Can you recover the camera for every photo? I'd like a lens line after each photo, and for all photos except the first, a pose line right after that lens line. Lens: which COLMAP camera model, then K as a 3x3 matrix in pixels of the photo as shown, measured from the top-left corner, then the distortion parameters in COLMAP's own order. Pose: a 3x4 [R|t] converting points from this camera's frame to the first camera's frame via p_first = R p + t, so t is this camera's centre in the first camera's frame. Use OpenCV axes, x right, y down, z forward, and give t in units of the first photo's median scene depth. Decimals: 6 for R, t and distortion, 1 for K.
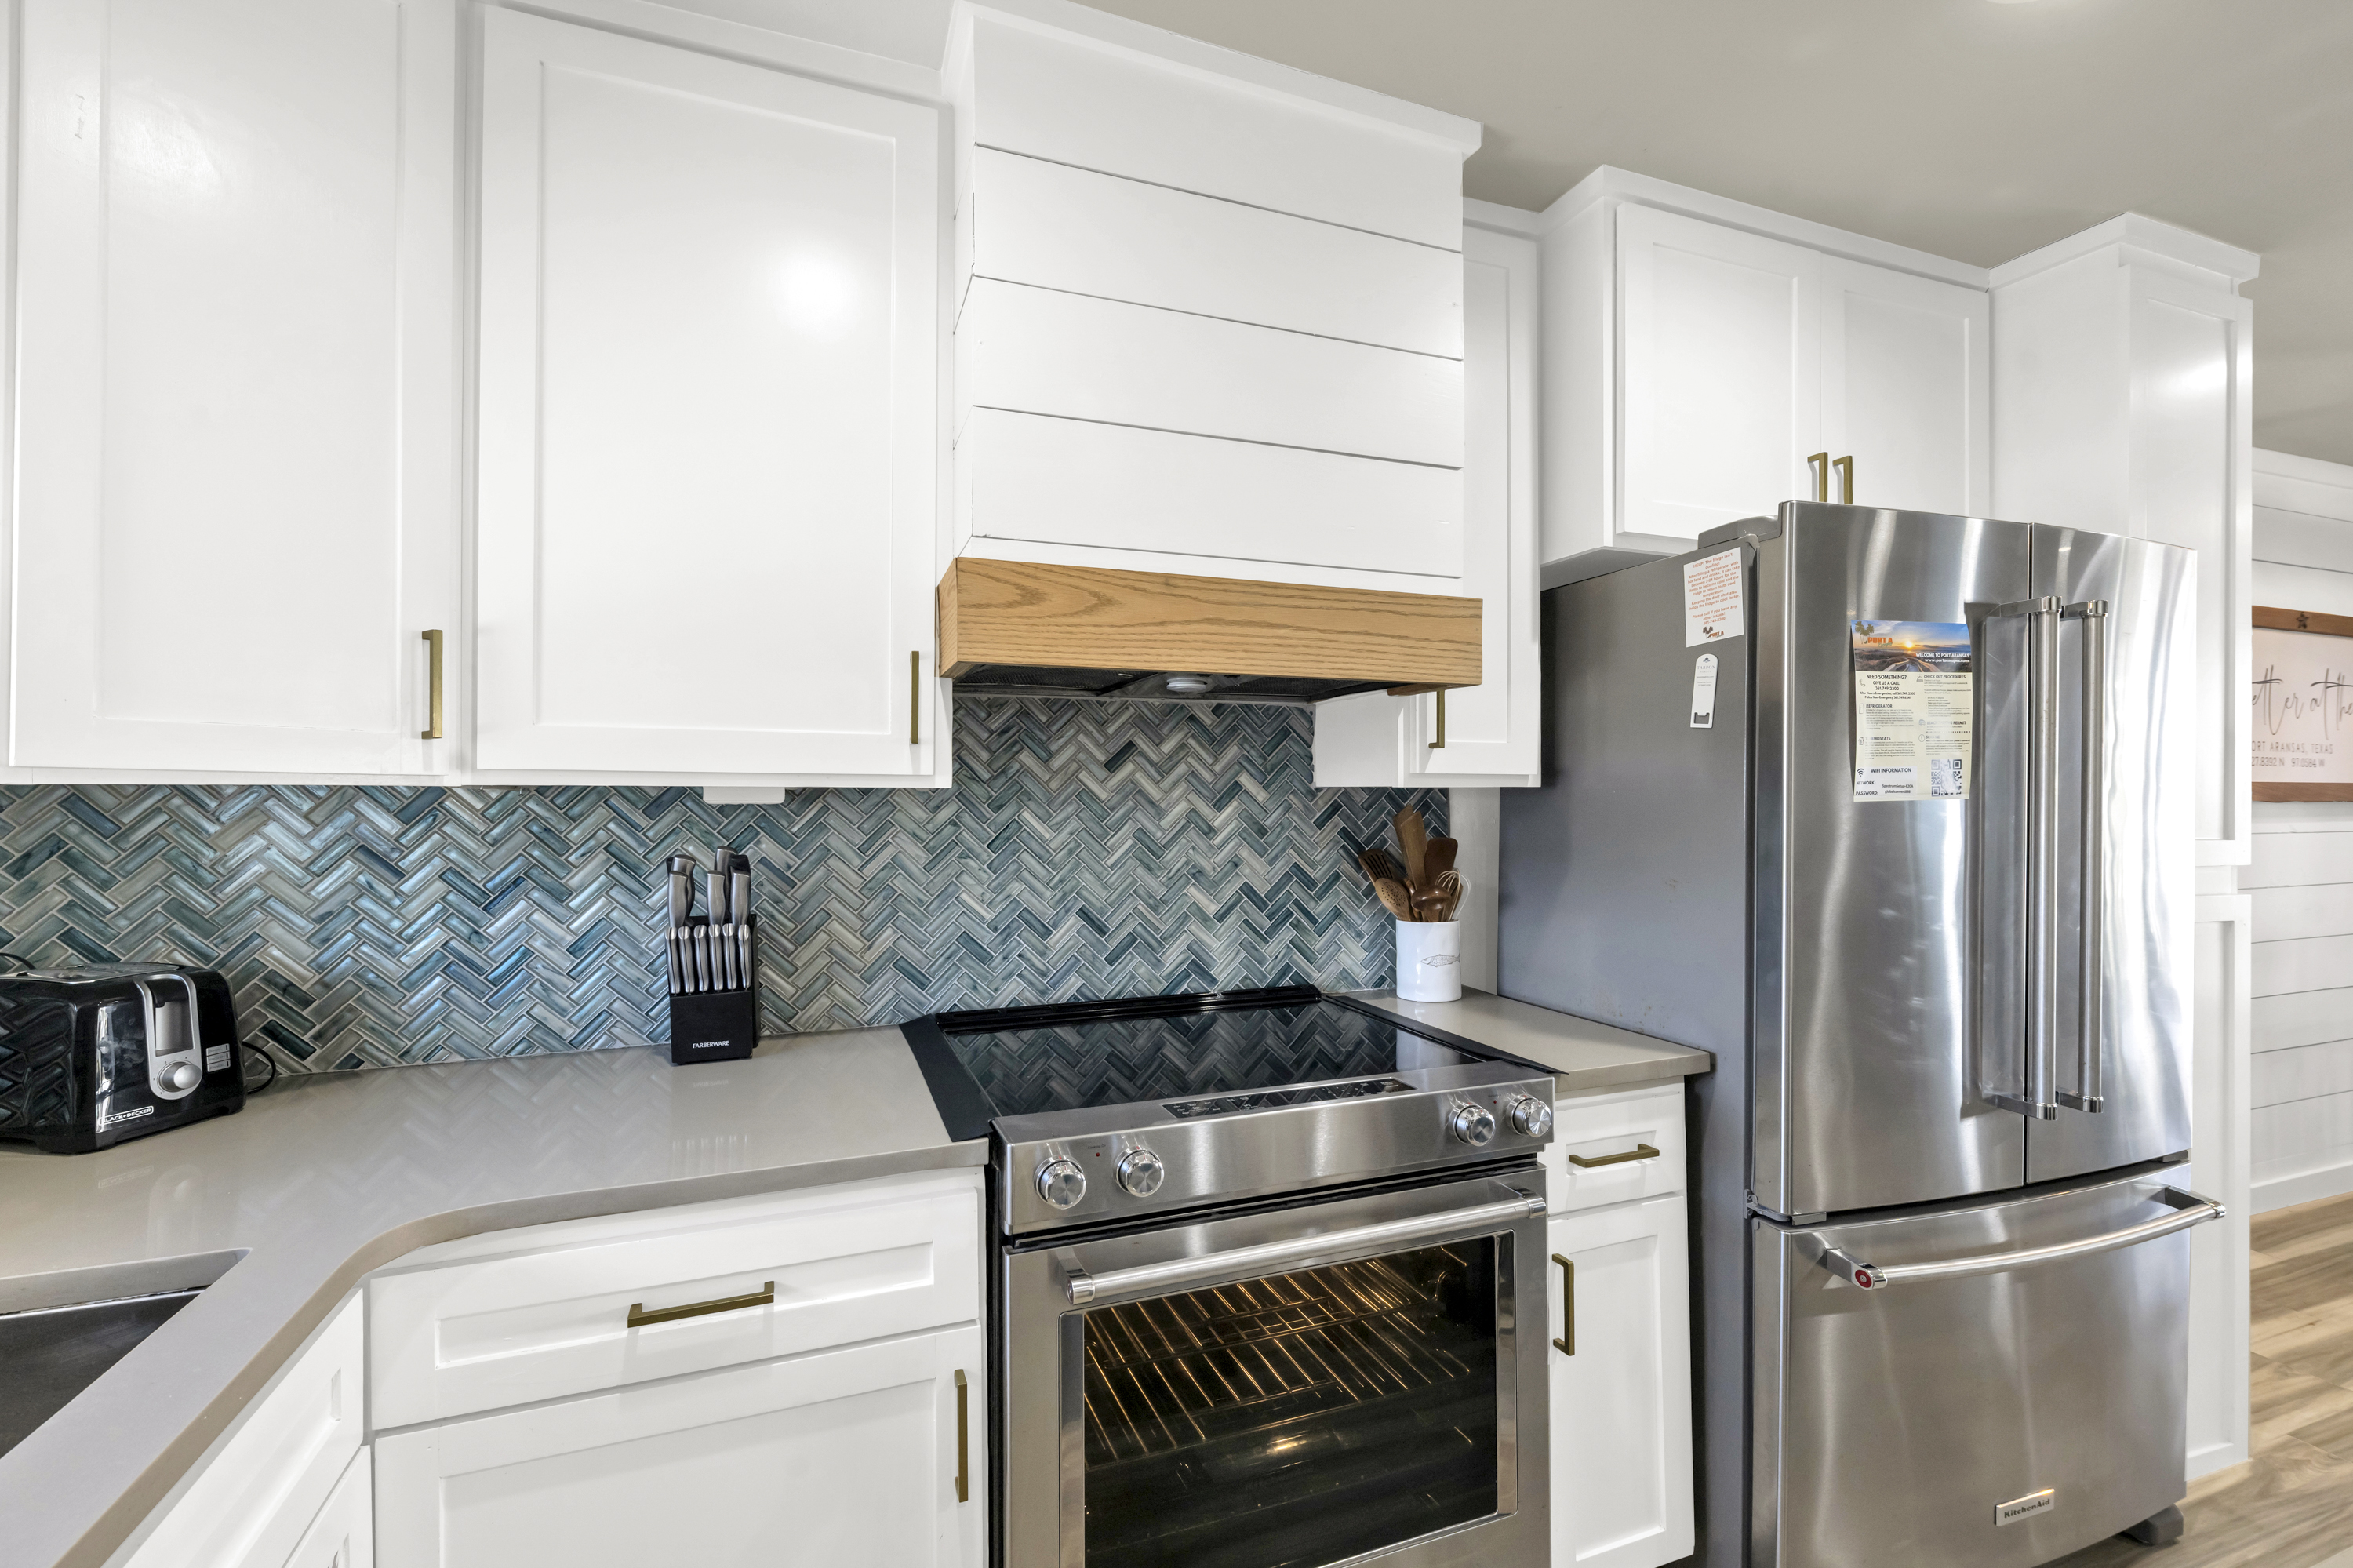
lens RADIAL K [[935.7, 0, 1175.8], [0, 935.7, 792.7], [0, 0, 1]] dist [0.003220, -0.000785]
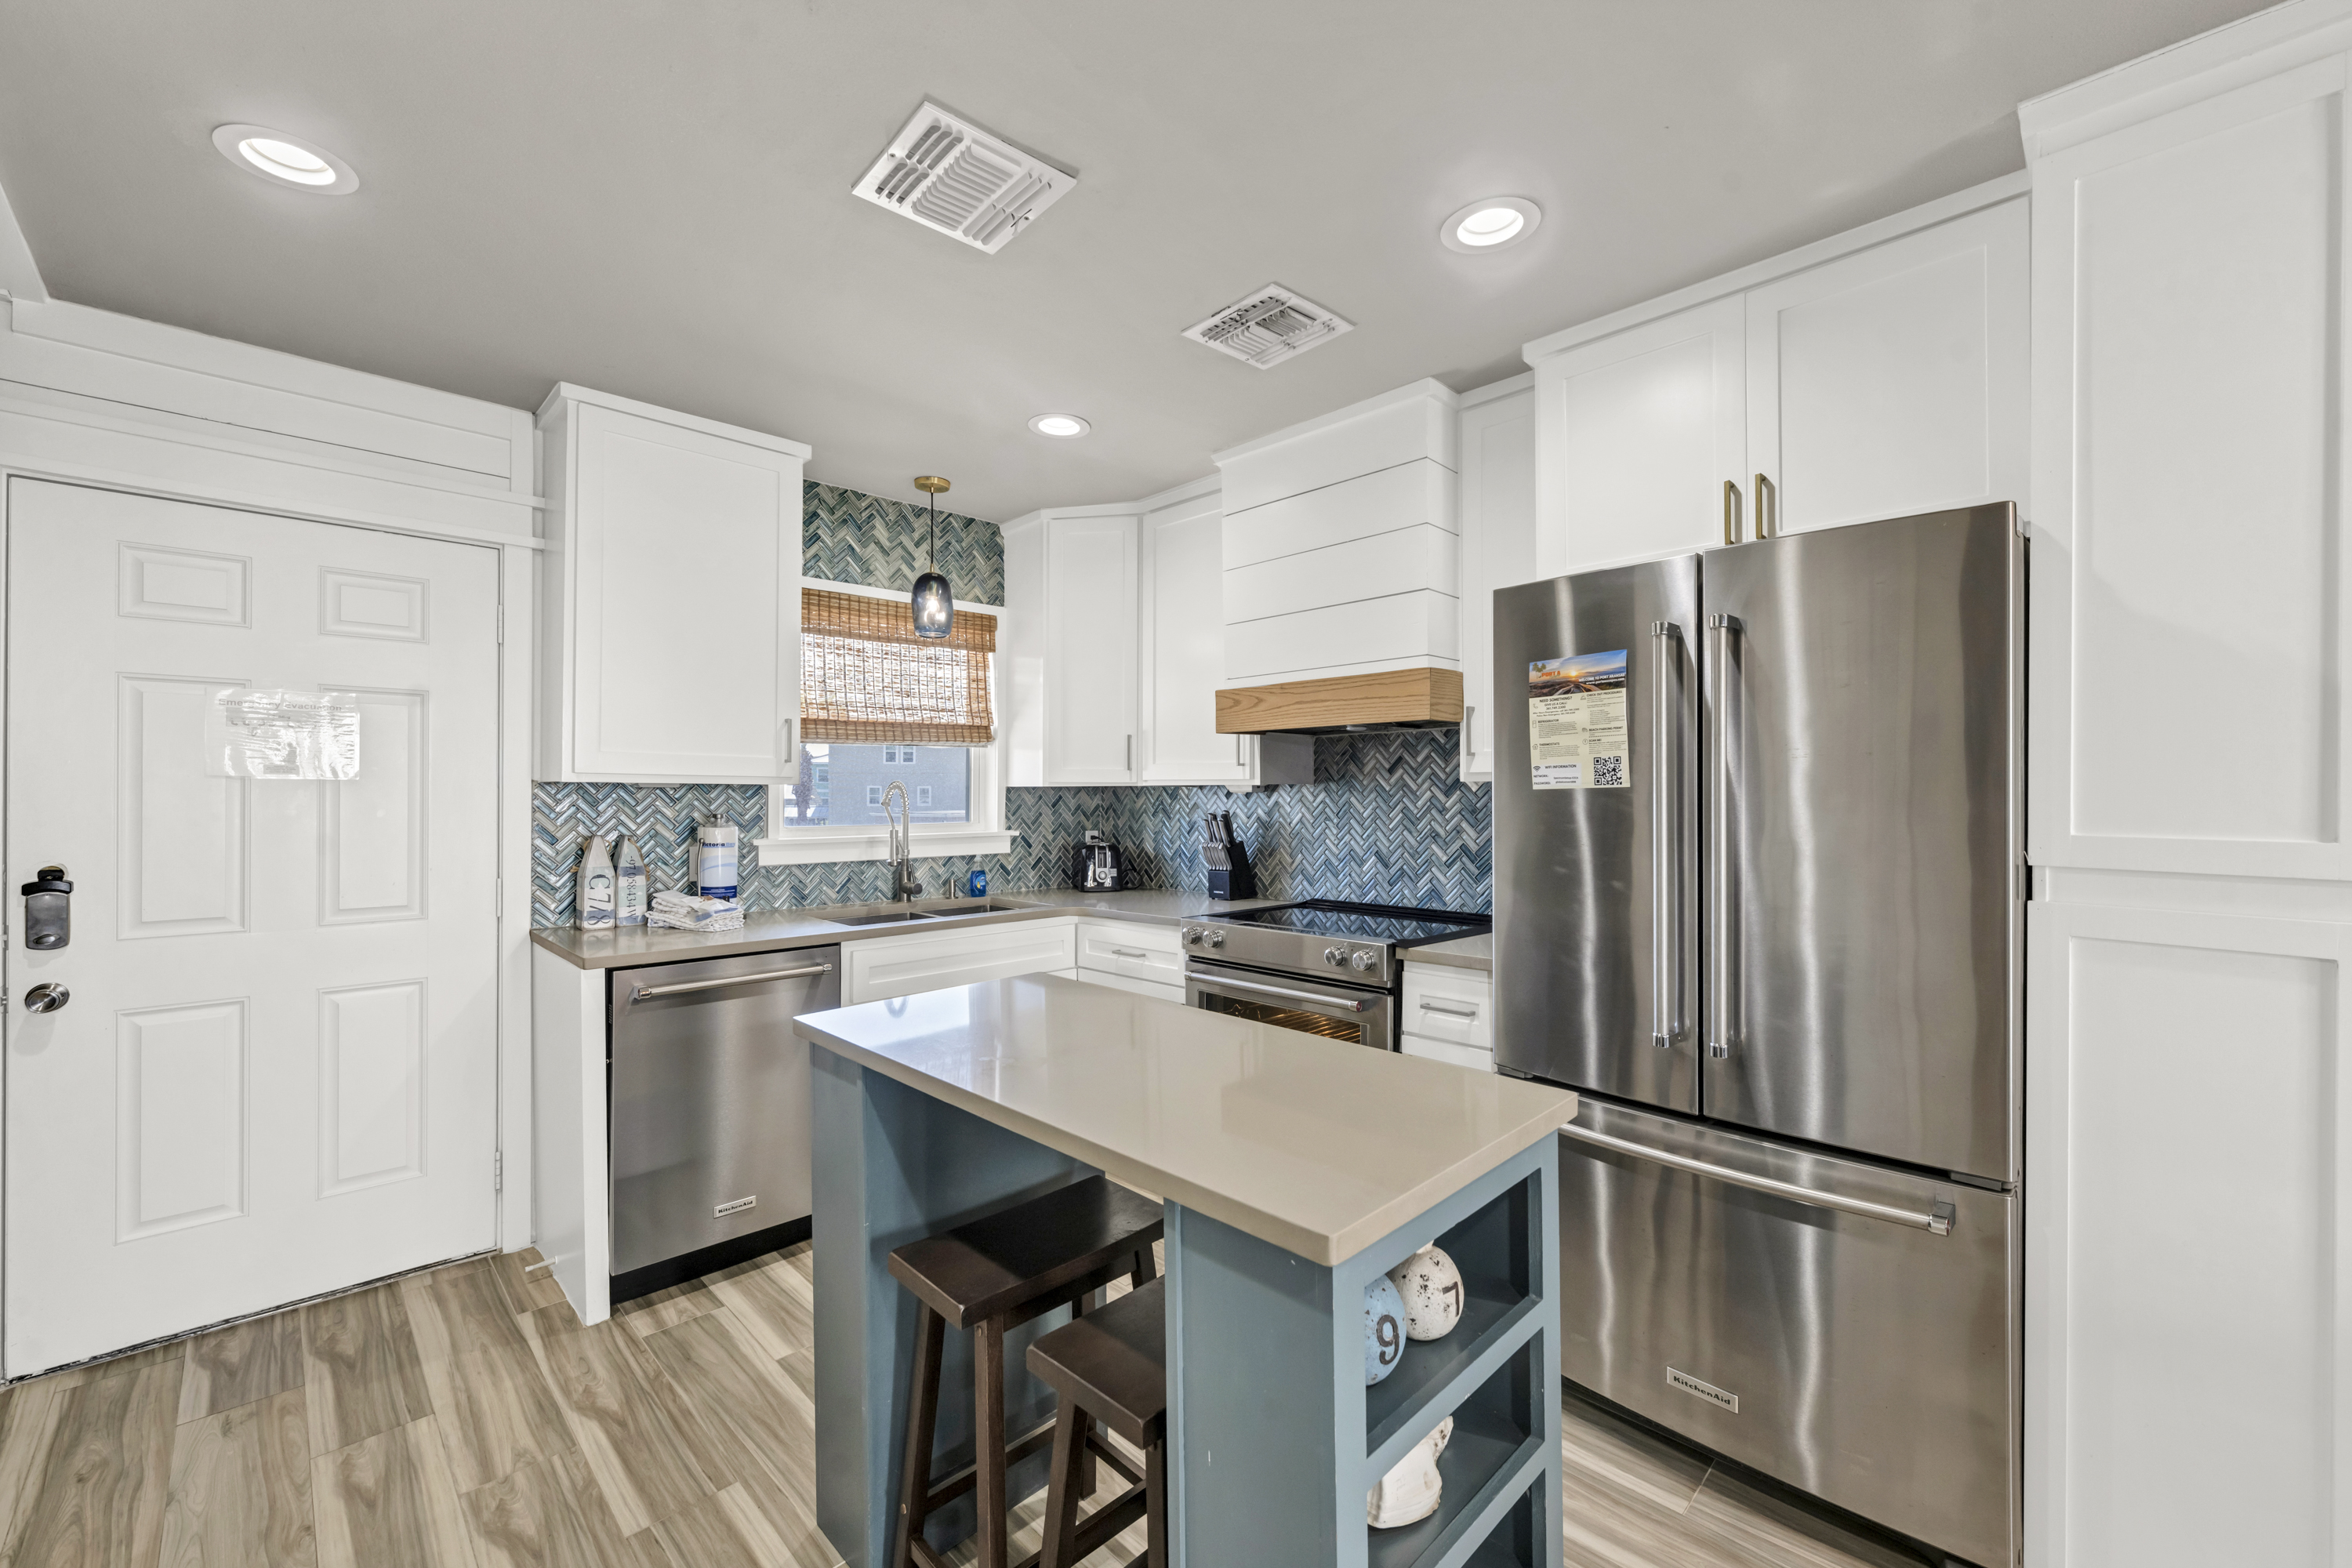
lens RADIAL K [[935.2, 0, 1201.5], [0, 935.2, 787.3], [0, 0, 1]] dist [0.003220, -0.000785]
pose [[0.424055, -0.006532, -0.905613, 1.352435], [0.006654, 0.999969, -0.004097, 0.006553], [0.905612, -0.004289, 0.424086, -0.049745]]
